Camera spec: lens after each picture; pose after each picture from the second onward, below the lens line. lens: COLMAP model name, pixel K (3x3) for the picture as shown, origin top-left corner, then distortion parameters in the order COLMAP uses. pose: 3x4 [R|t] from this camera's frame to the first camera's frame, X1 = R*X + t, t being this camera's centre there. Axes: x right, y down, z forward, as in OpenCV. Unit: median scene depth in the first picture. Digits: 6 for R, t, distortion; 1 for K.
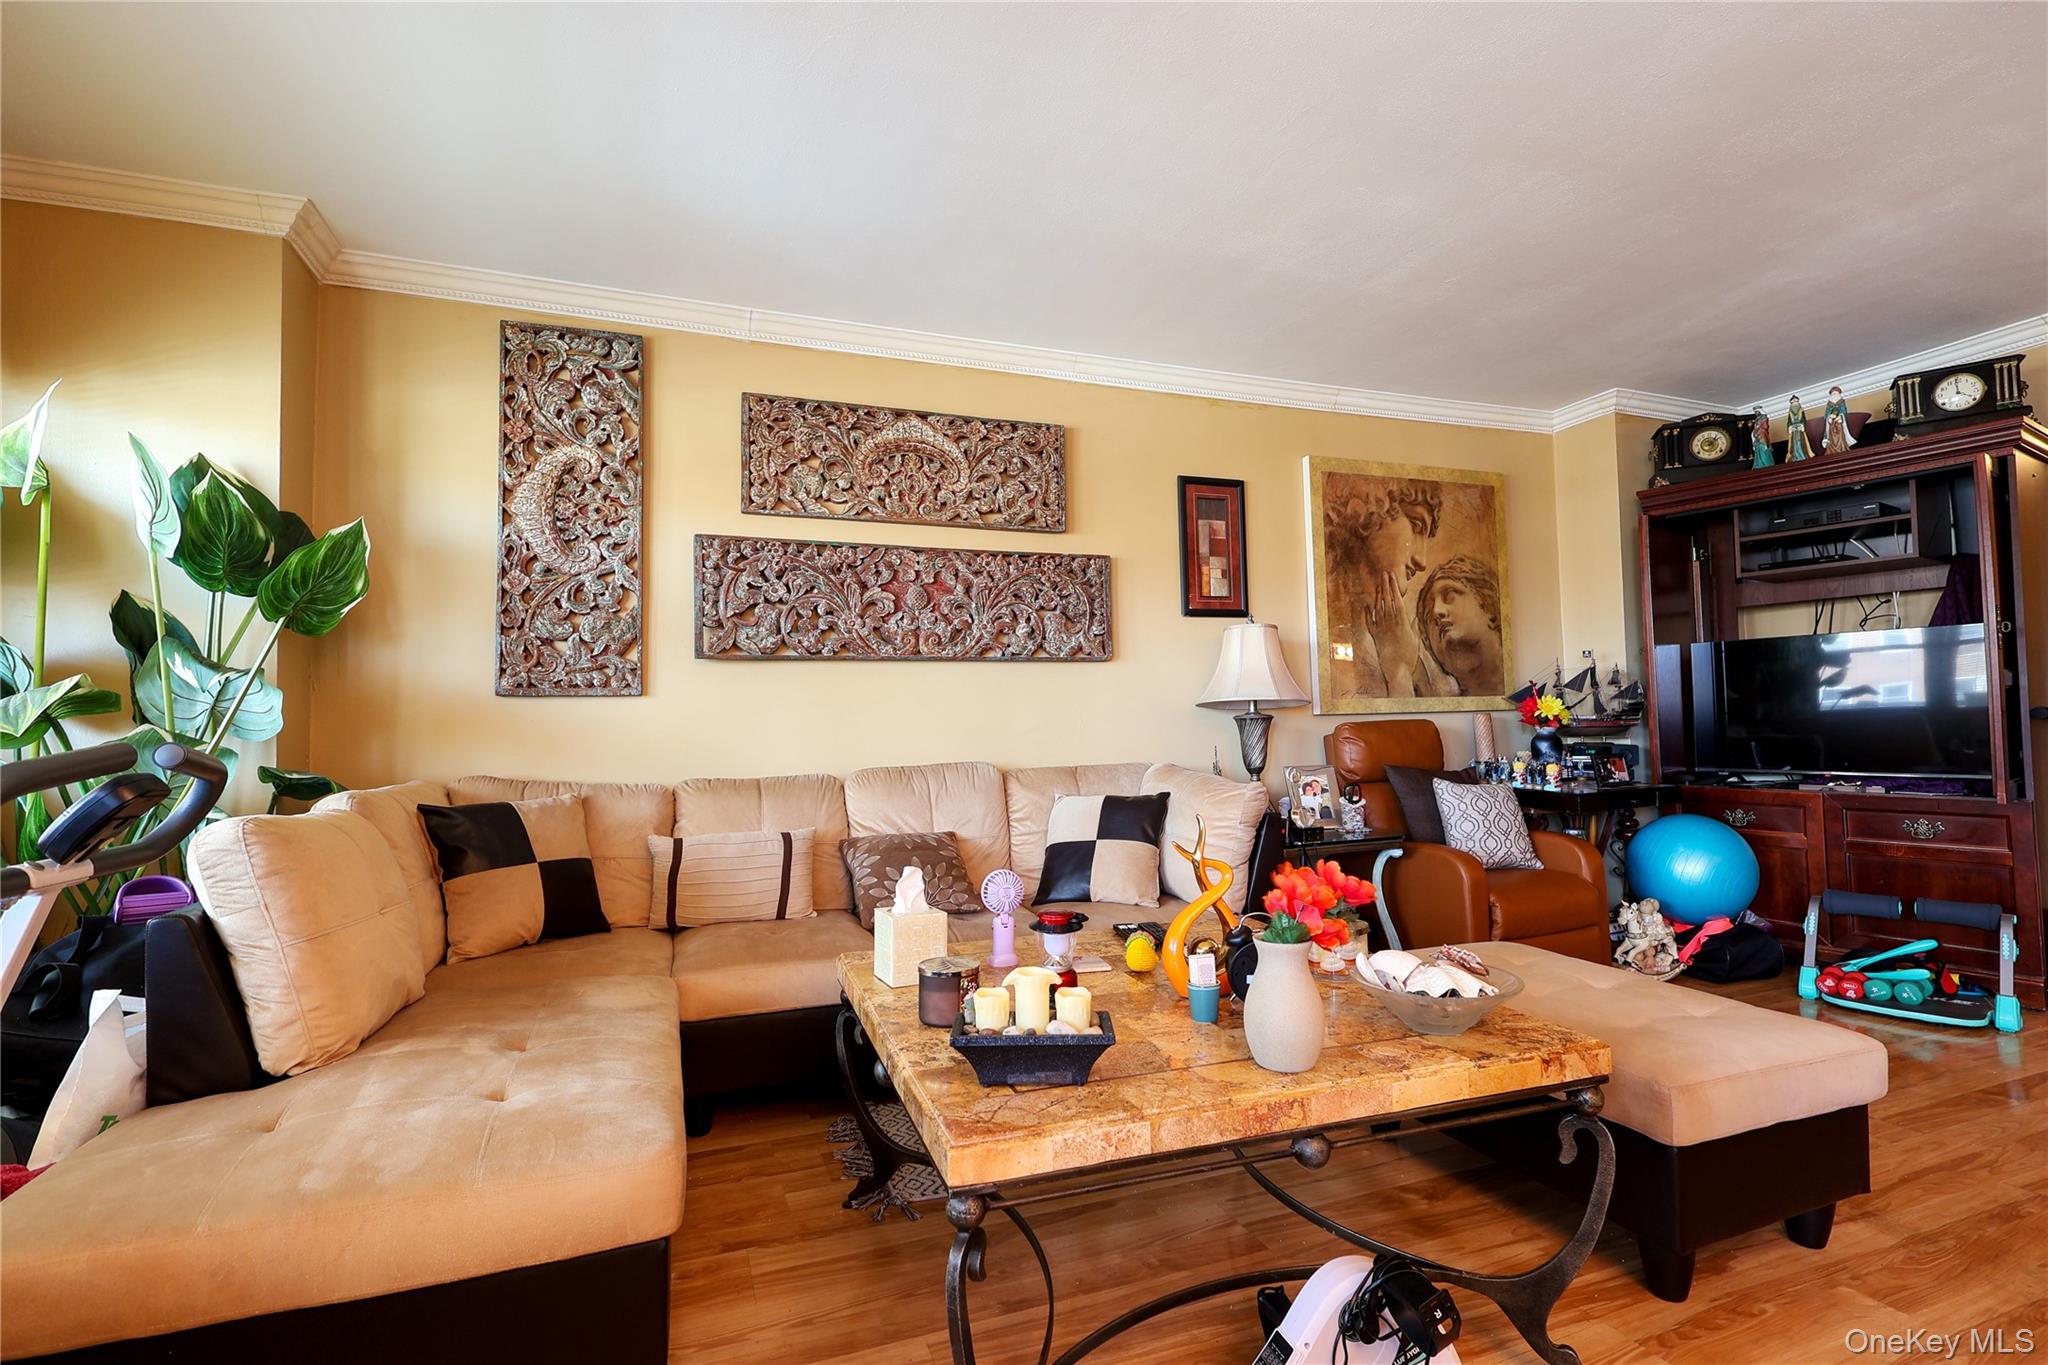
lens RADIAL K [[943.4, 0, 1012.4], [0, 943.4, 690.9], [0, 0, 1]] dist [-0.002727, 0.000562]
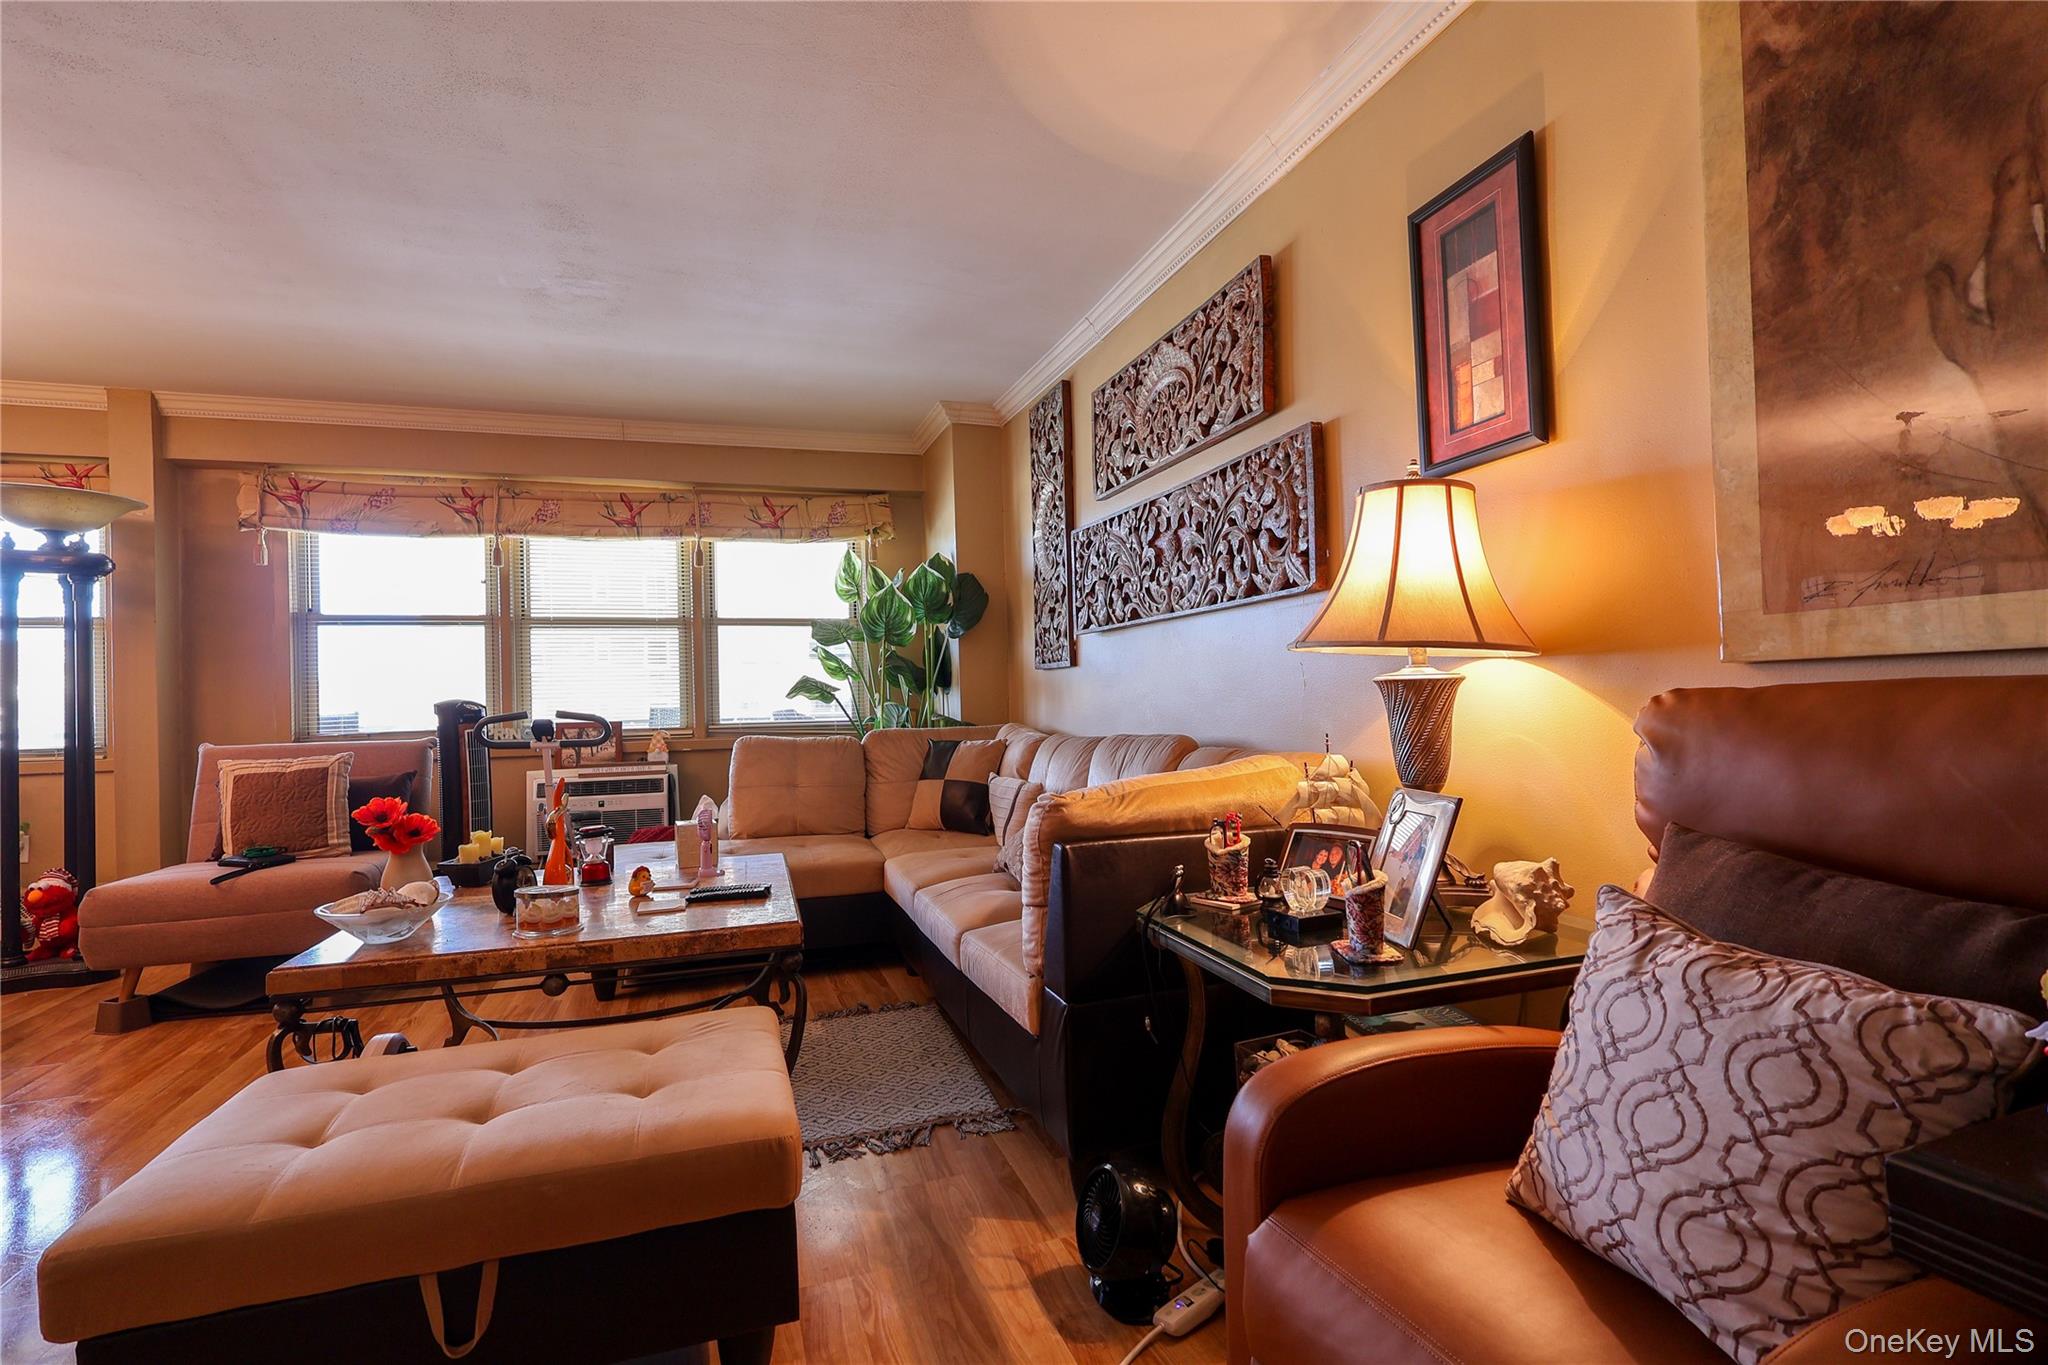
lens RADIAL K [[943.4, 0, 1012.4], [0, 943.4, 690.9], [0, 0, 1]] dist [-0.002727, 0.000562]
pose [[-0.038819, 0.010925, -0.999187, 0.738762], [0.060549, 0.998129, 0.008562, 0.017589], [0.997410, -0.060167, -0.039408, 0.816885]]
